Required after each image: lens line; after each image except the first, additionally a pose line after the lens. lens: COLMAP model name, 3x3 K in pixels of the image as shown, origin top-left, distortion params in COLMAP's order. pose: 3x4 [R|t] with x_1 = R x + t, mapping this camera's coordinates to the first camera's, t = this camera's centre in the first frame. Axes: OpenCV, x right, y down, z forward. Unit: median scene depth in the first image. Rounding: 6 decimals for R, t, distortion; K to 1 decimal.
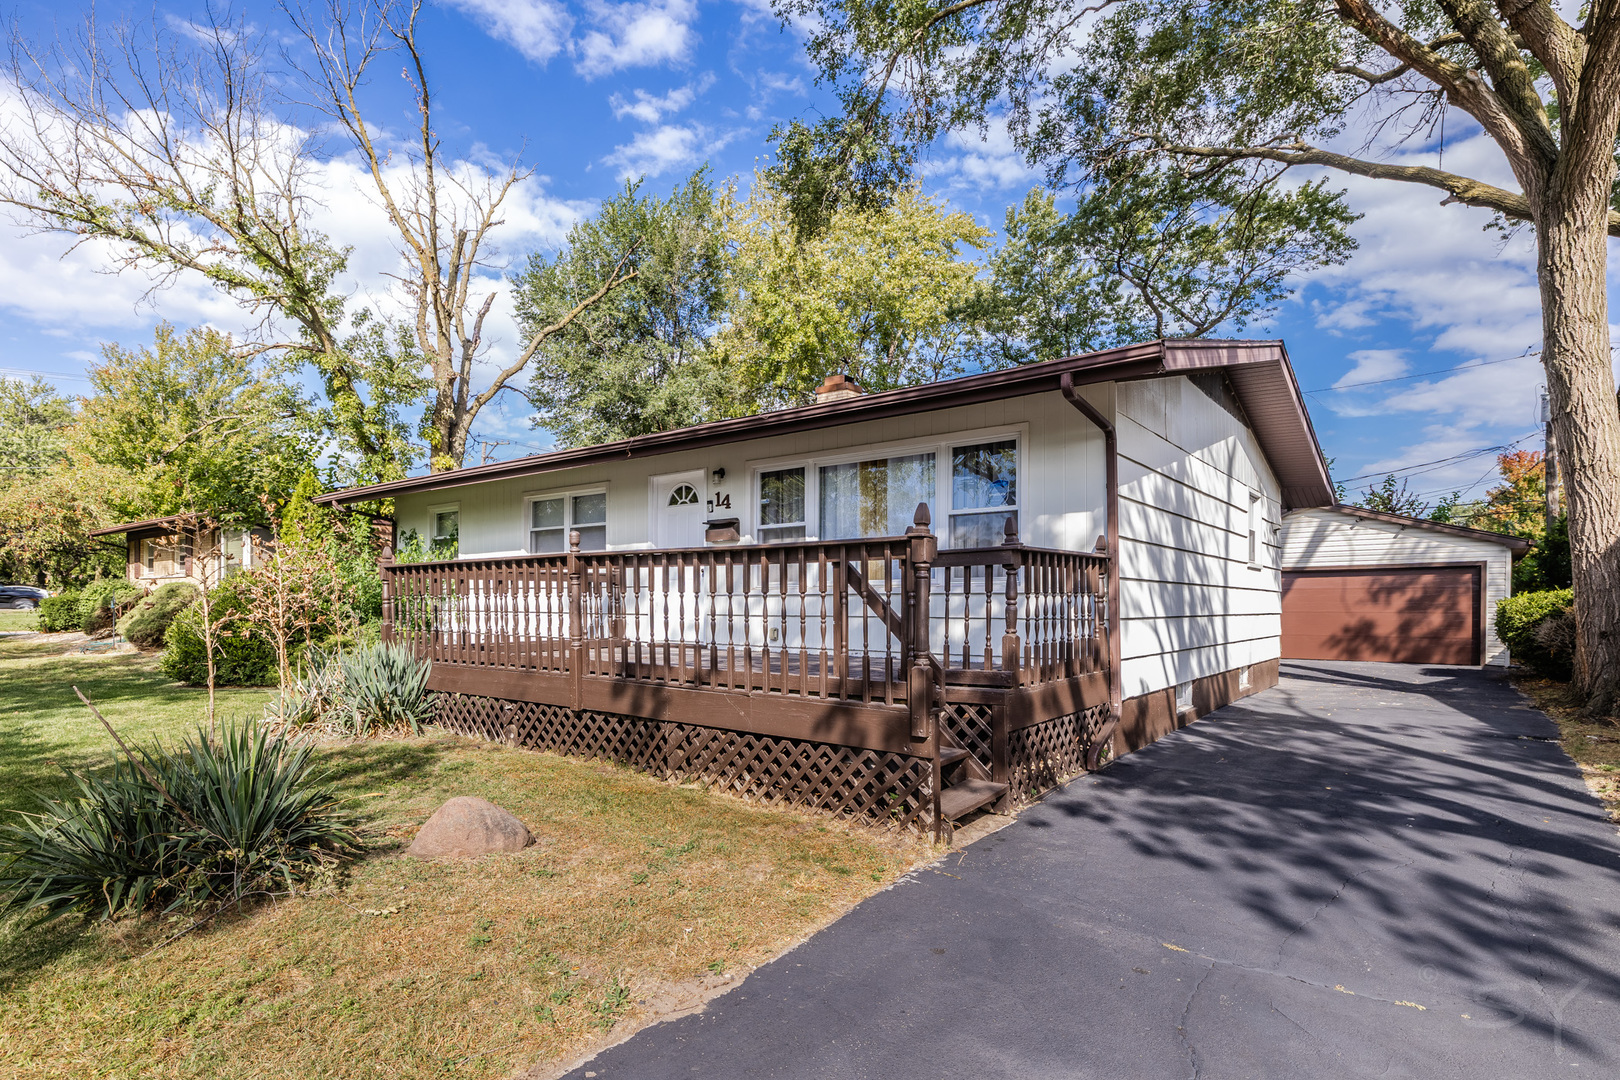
lens RADIAL K [[825.8, 0, 809.8], [0, 825.8, 602.0], [0, 0, 1]] dist [0.000495, -0.000460]
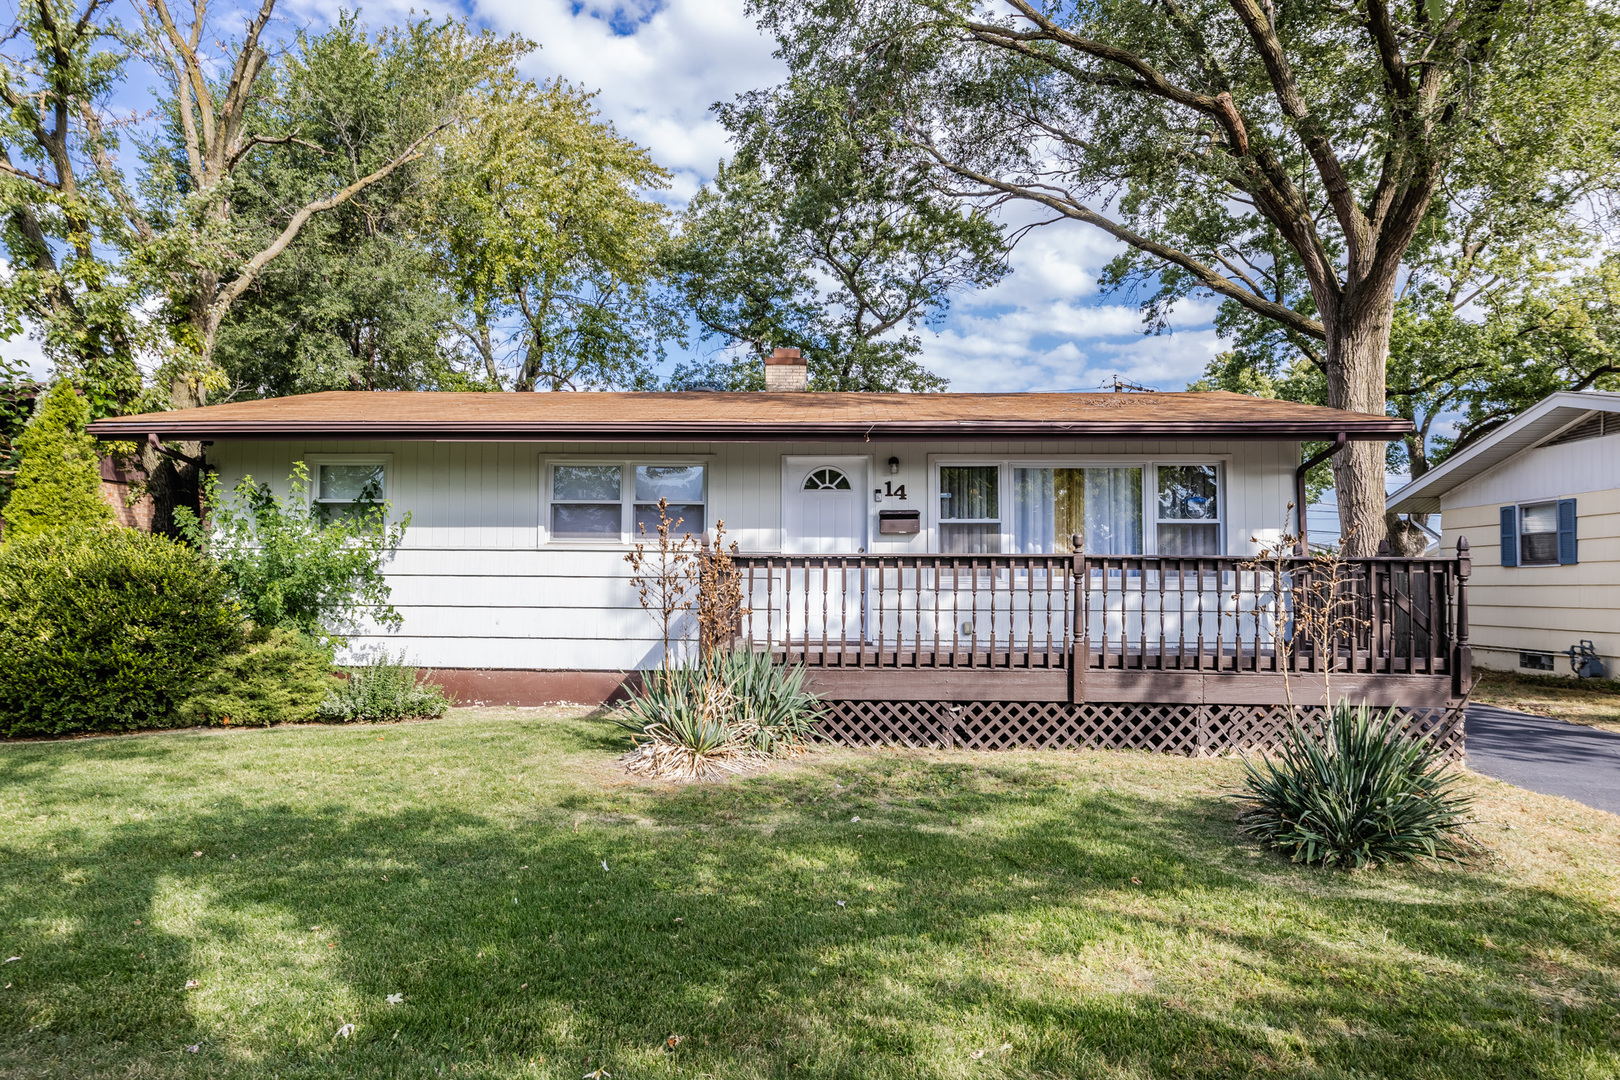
lens RADIAL K [[1019.3, 0, 810.0], [0, 1019.3, 540.0], [0, 0, 1]] dist [-0.003906, -0.001064]
pose [[0.815661, 0.030663, 0.577717, -0.898303], [-0.005533, 0.998962, -0.045208, -0.011150], [-0.578504, 0.033678, 0.814984, 0.090383]]
